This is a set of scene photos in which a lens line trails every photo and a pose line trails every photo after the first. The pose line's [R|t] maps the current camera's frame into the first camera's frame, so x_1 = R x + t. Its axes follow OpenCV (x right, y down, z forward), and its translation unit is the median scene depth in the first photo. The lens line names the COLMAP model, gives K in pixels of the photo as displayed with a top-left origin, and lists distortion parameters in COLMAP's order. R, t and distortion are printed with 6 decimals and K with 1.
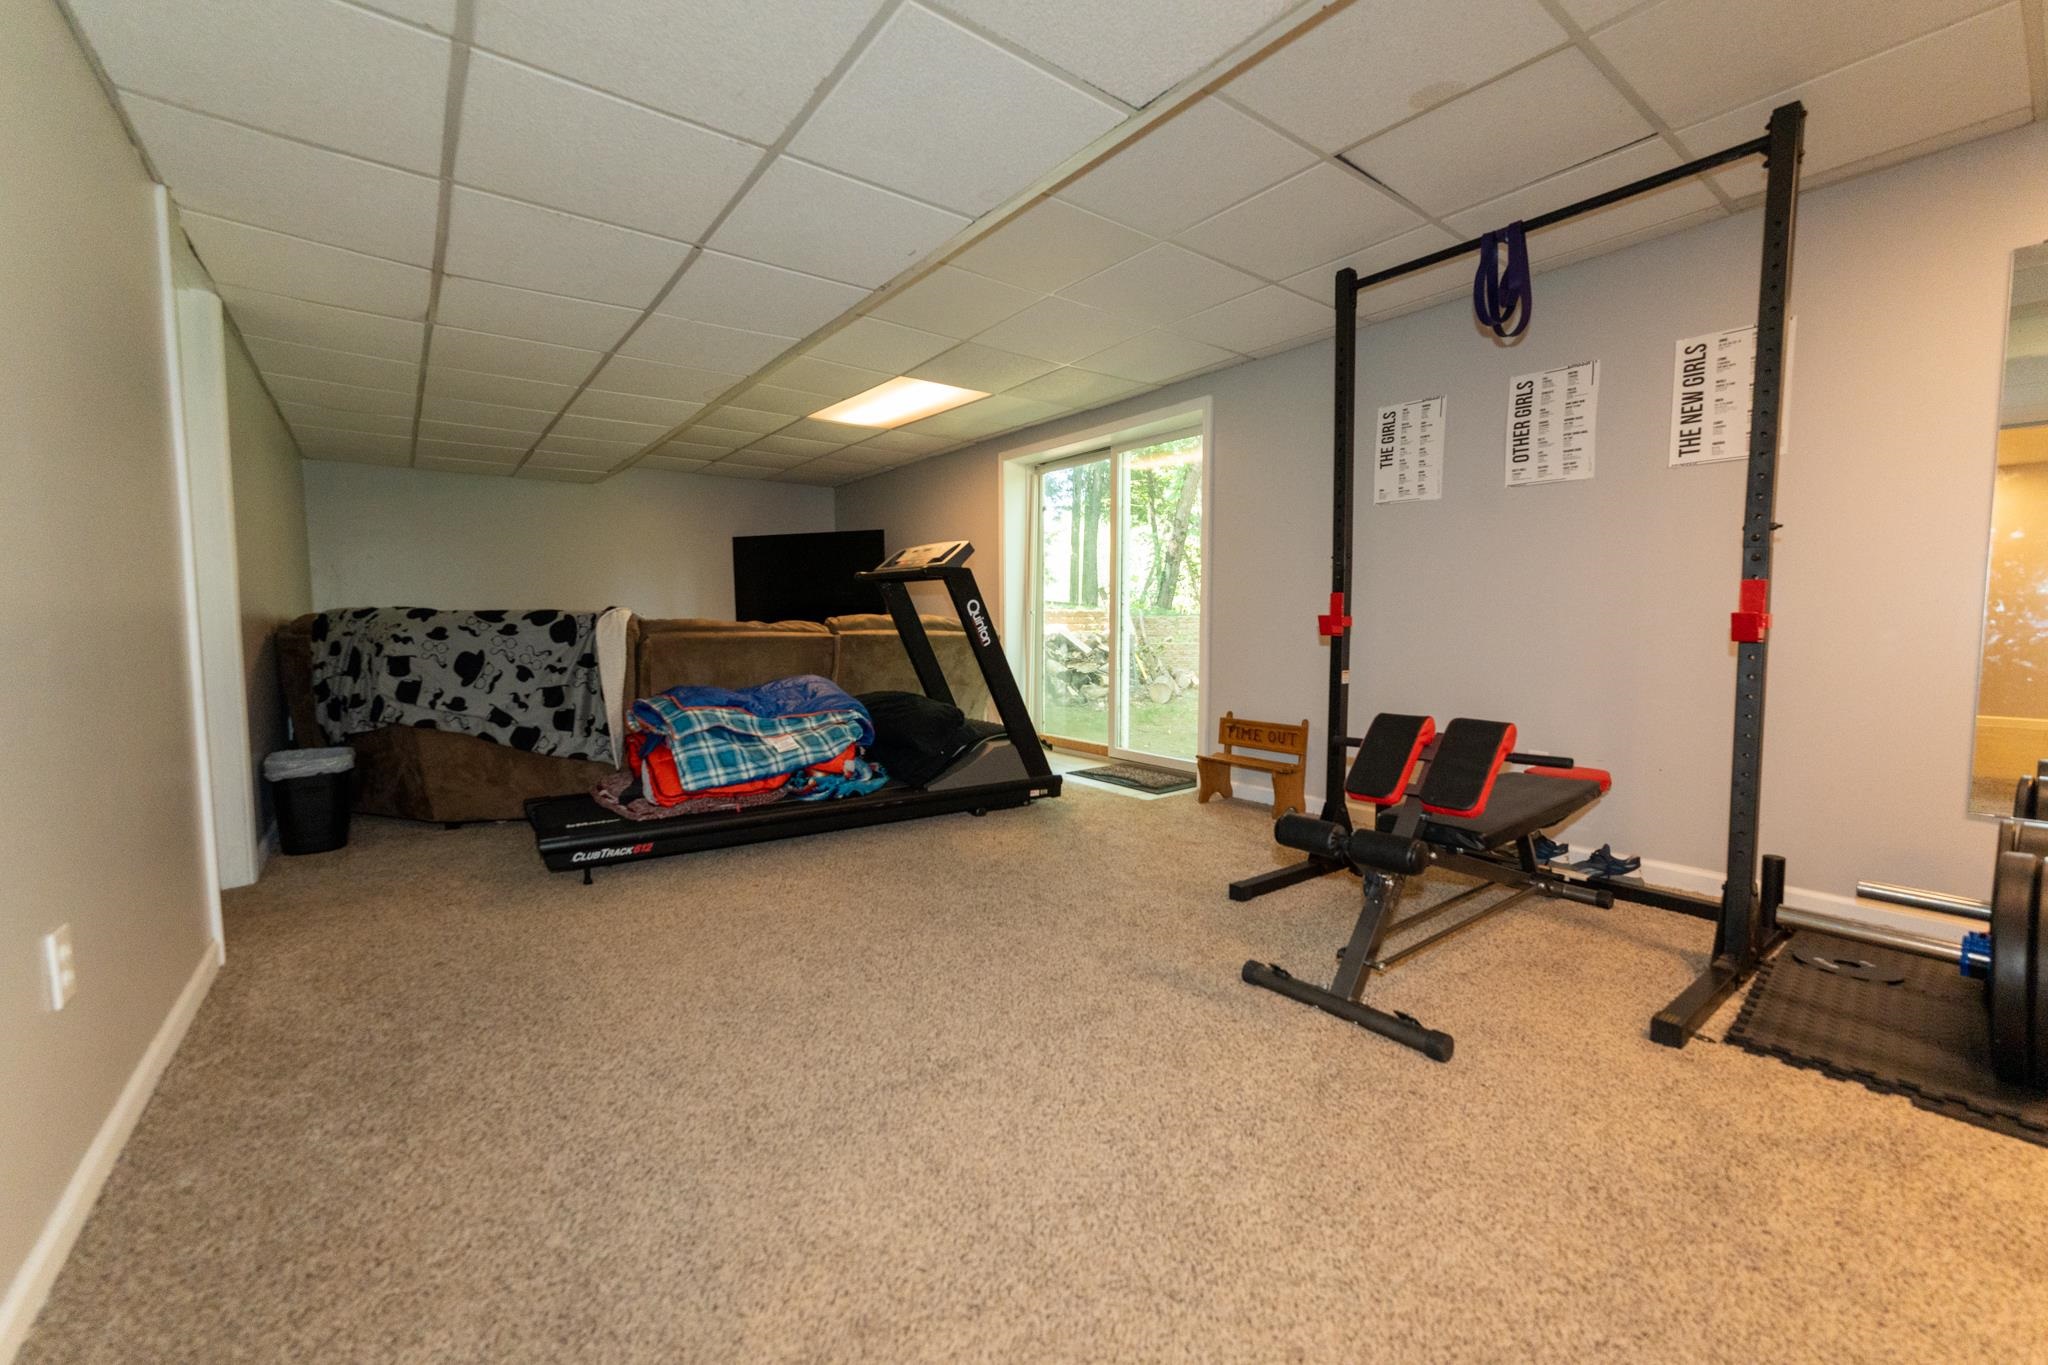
lens RADIAL K [[830.7, 0, 1022.5], [0, 830.7, 681.4], [0, 0, 1]] dist [0.000248, -0.000108]
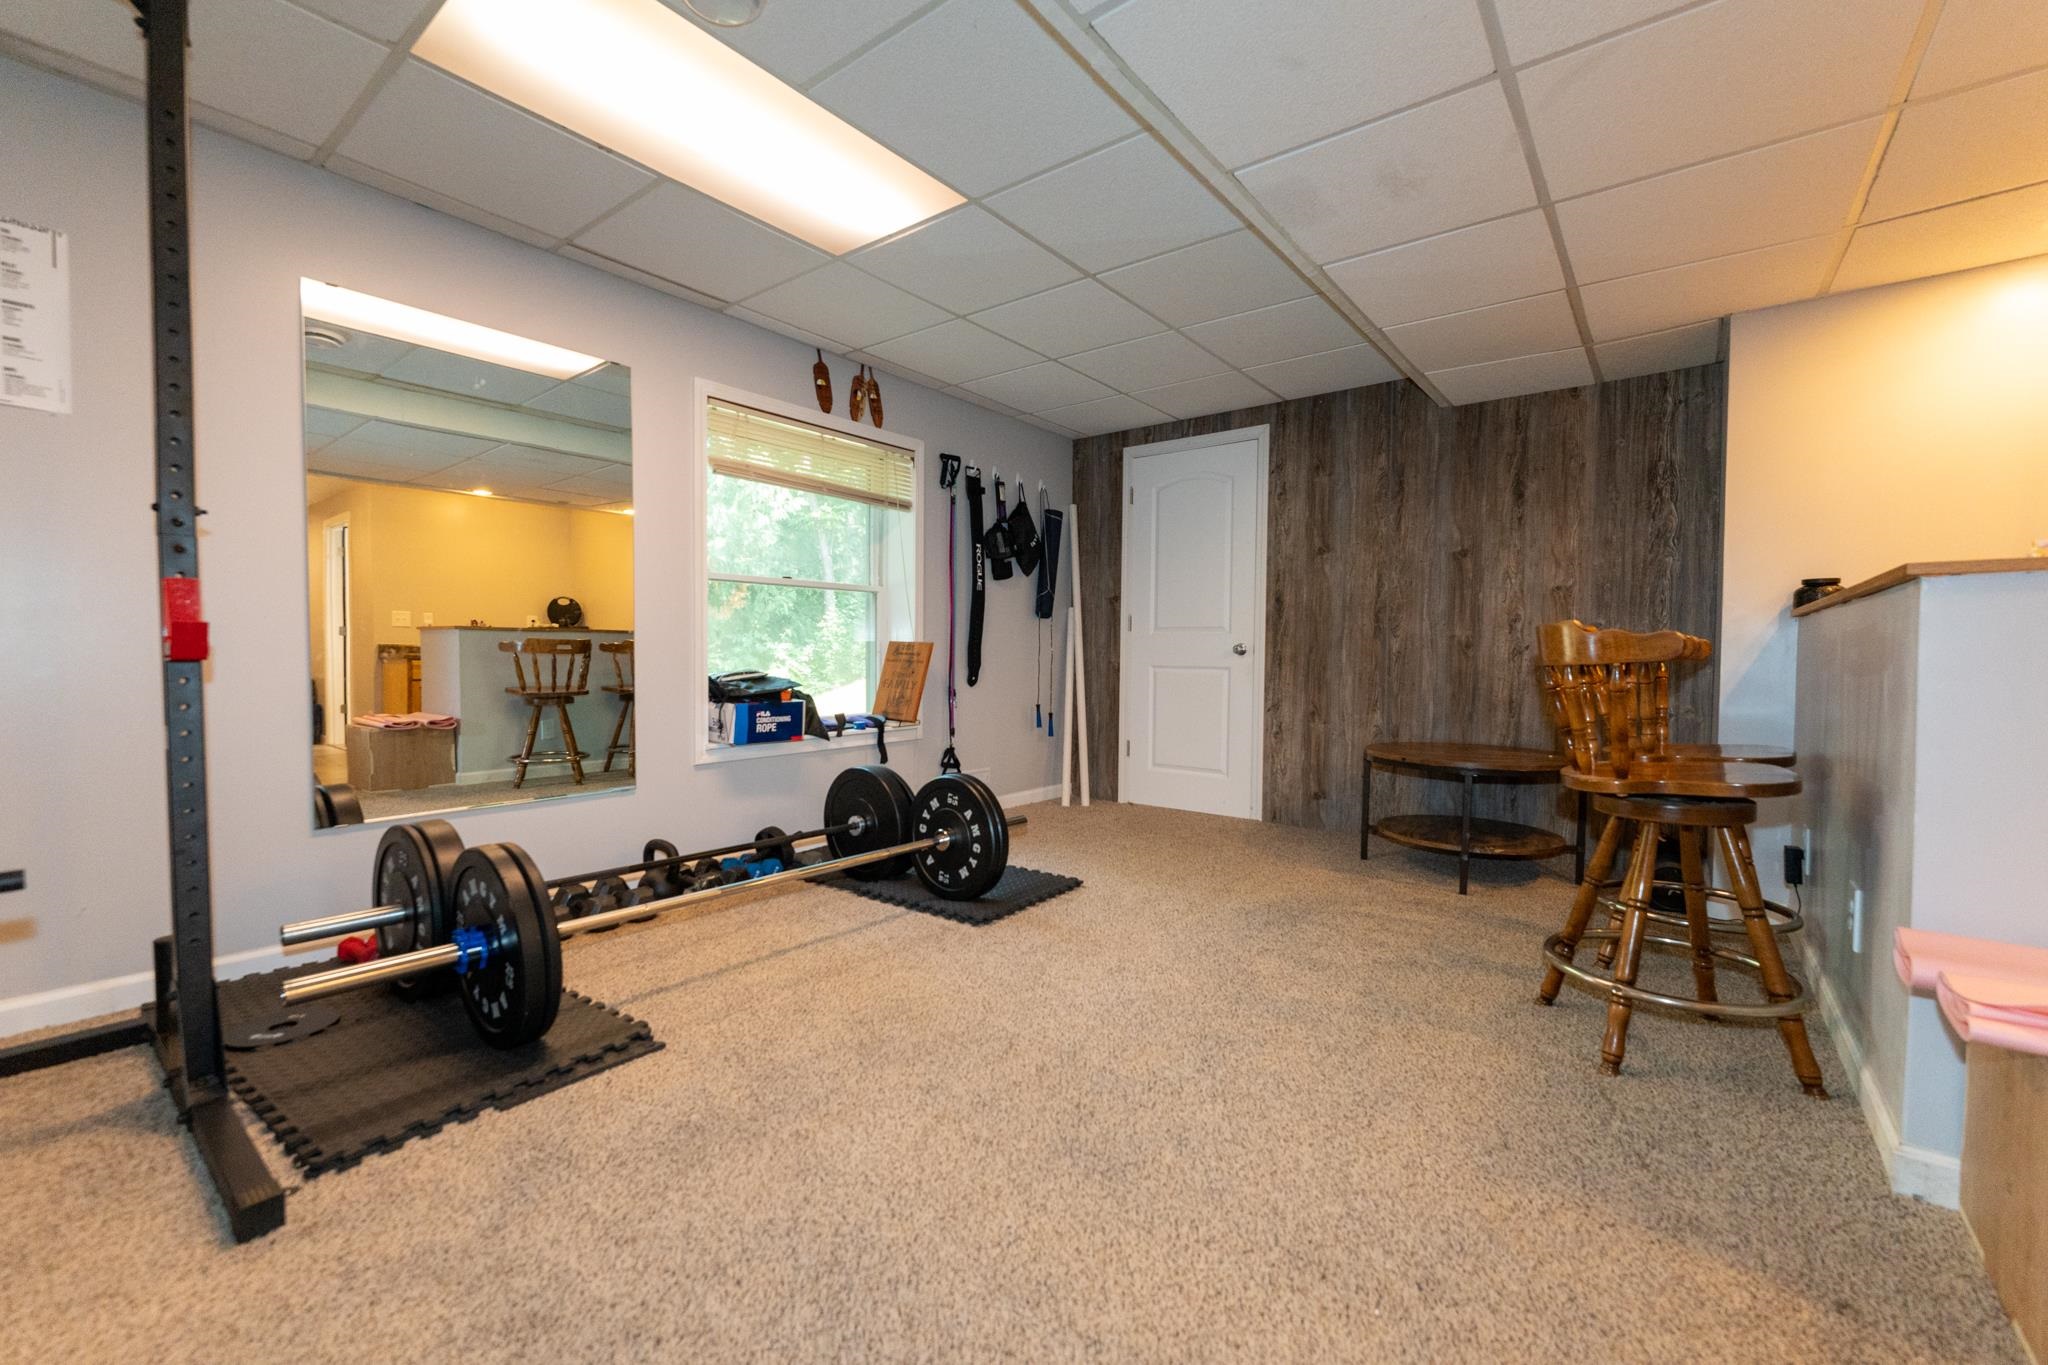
lens RADIAL K [[830.7, 0, 1020.9], [0, 830.7, 682.9], [0, 0, 1]] dist [0.000248, -0.000108]
pose [[-0.241680, -0.035416, 0.969709, -0.043028], [0.065890, 0.996428, 0.052813, -0.020523], [-0.968116, 0.076658, -0.238483, 0.518643]]
